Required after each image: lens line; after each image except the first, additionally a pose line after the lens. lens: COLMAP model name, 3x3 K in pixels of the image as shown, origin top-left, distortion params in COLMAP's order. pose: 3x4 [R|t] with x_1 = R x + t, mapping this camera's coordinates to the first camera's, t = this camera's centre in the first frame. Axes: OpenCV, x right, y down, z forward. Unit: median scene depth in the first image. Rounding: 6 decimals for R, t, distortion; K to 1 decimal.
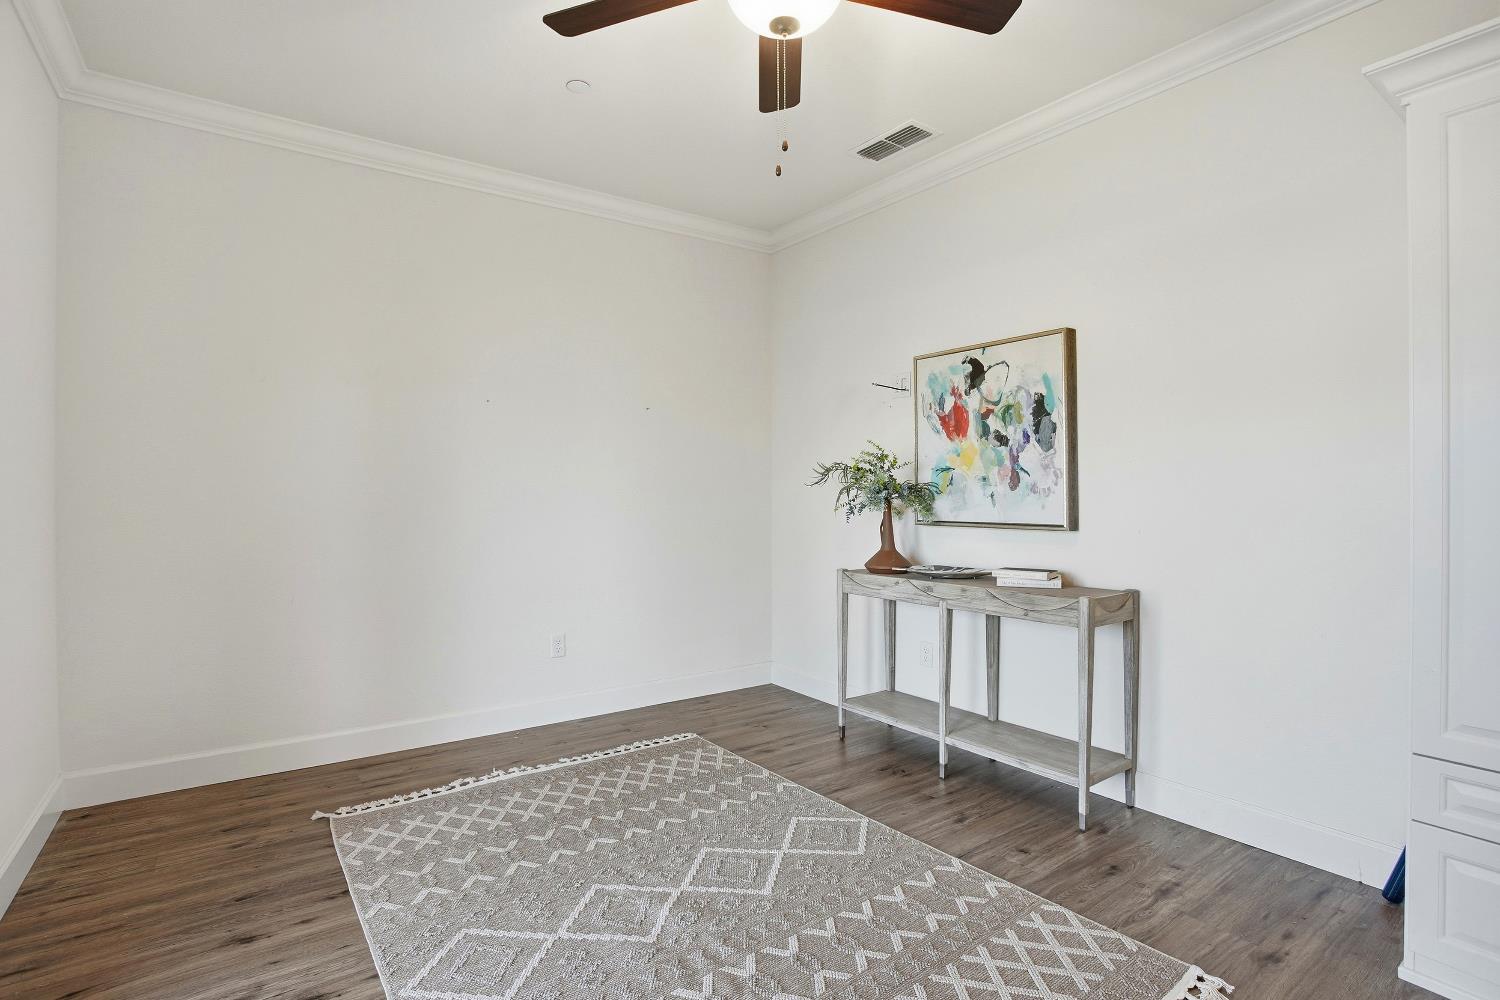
lens RADIAL K [[743.8, 0, 749.8], [0, 743.8, 487.5], [0, 0, 1]] dist [-0.075970, 0.032583]
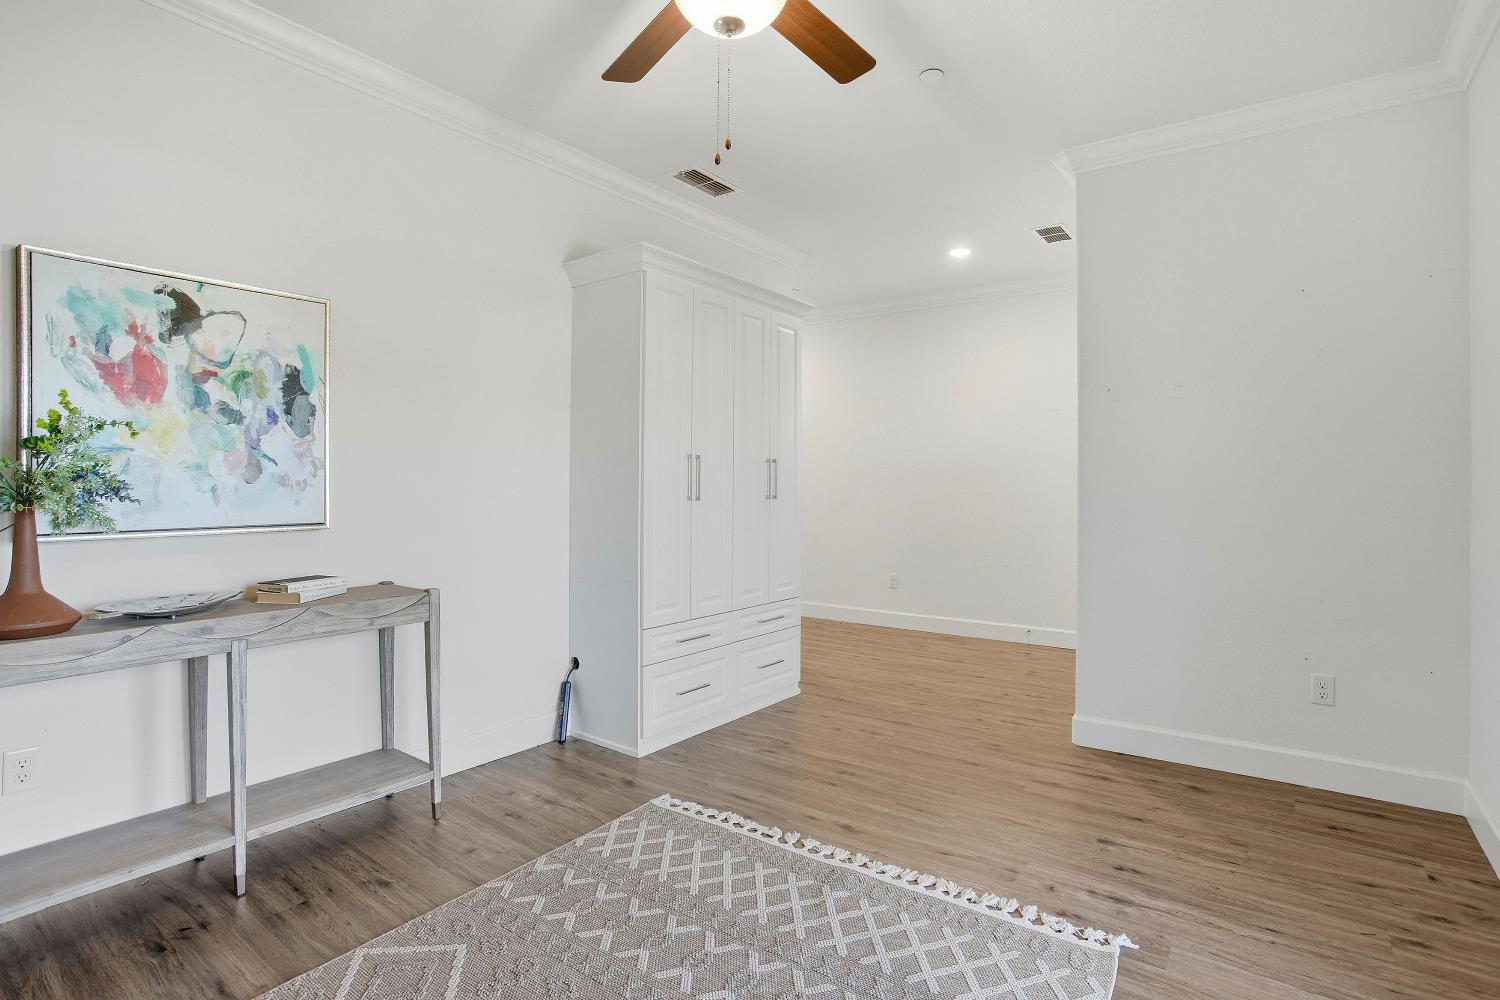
lens RADIAL K [[743.8, 0, 749.8], [0, 743.8, 487.5], [0, 0, 1]] dist [-0.075970, 0.032583]
pose [[-0.303163, -0.003633, 0.952932, -0.530970], [-0.005784, 0.999981, 0.001972, 0.003961], [-0.952921, -0.004913, -0.303178, 0.742516]]
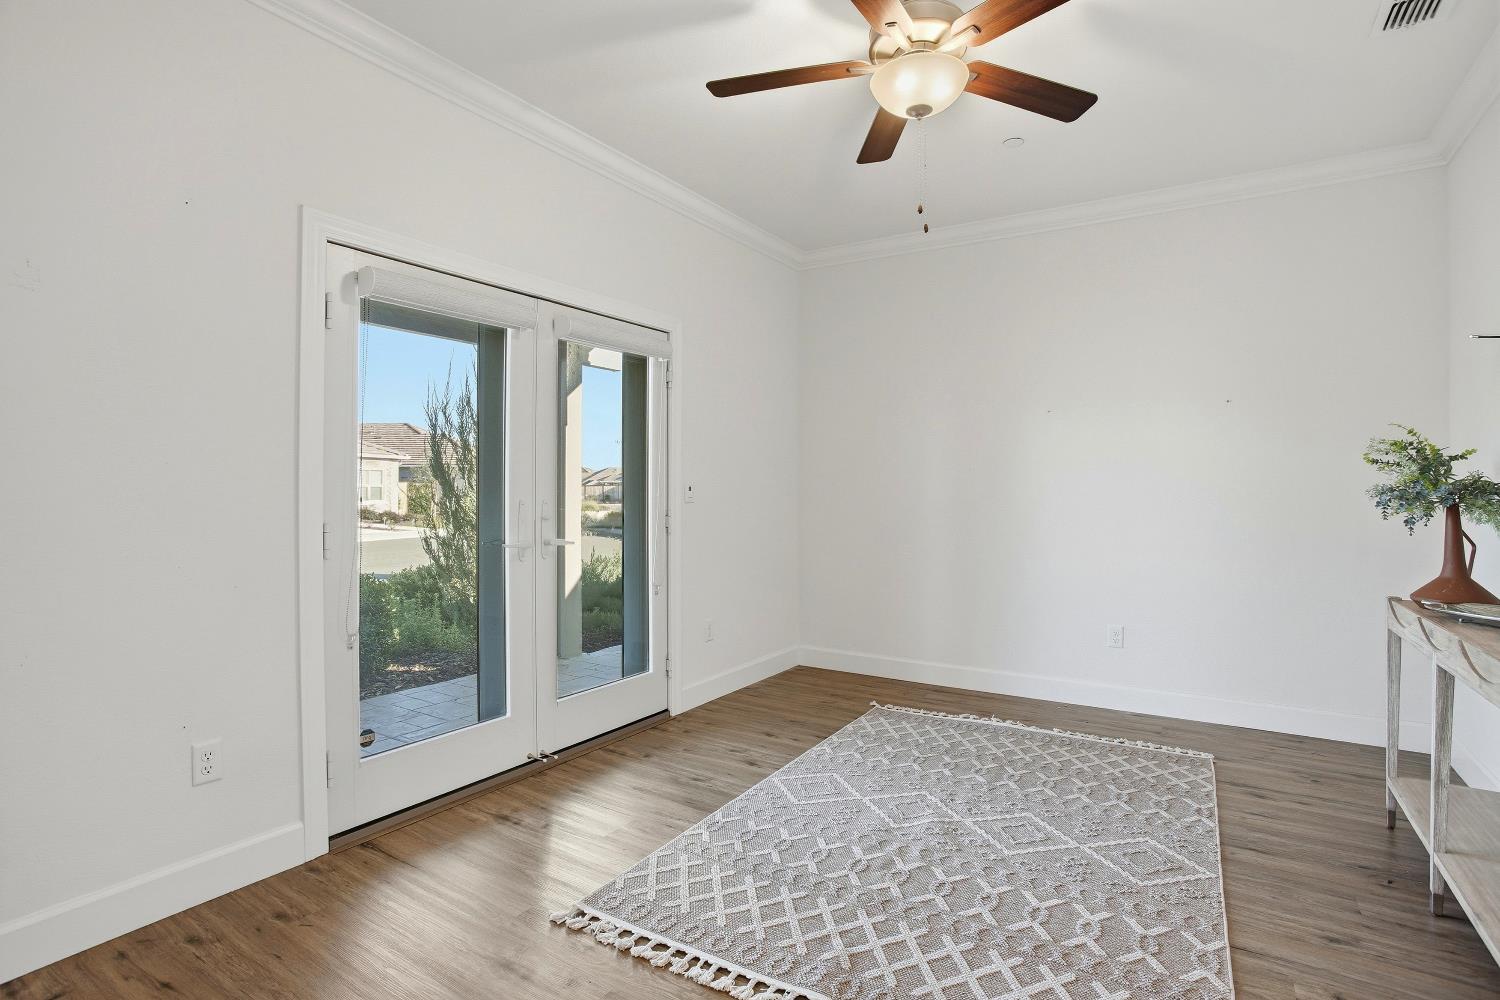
lens RADIAL K [[743.8, 0, 749.8], [0, 743.8, 487.5], [0, 0, 1]] dist [-0.075970, 0.032583]
pose [[0.367573, 0.002159, -0.929992, 0.638674], [-0.002082, 0.999997, 0.001499, 0.001709], [0.929992, 0.001386, 0.367577, 0.165042]]
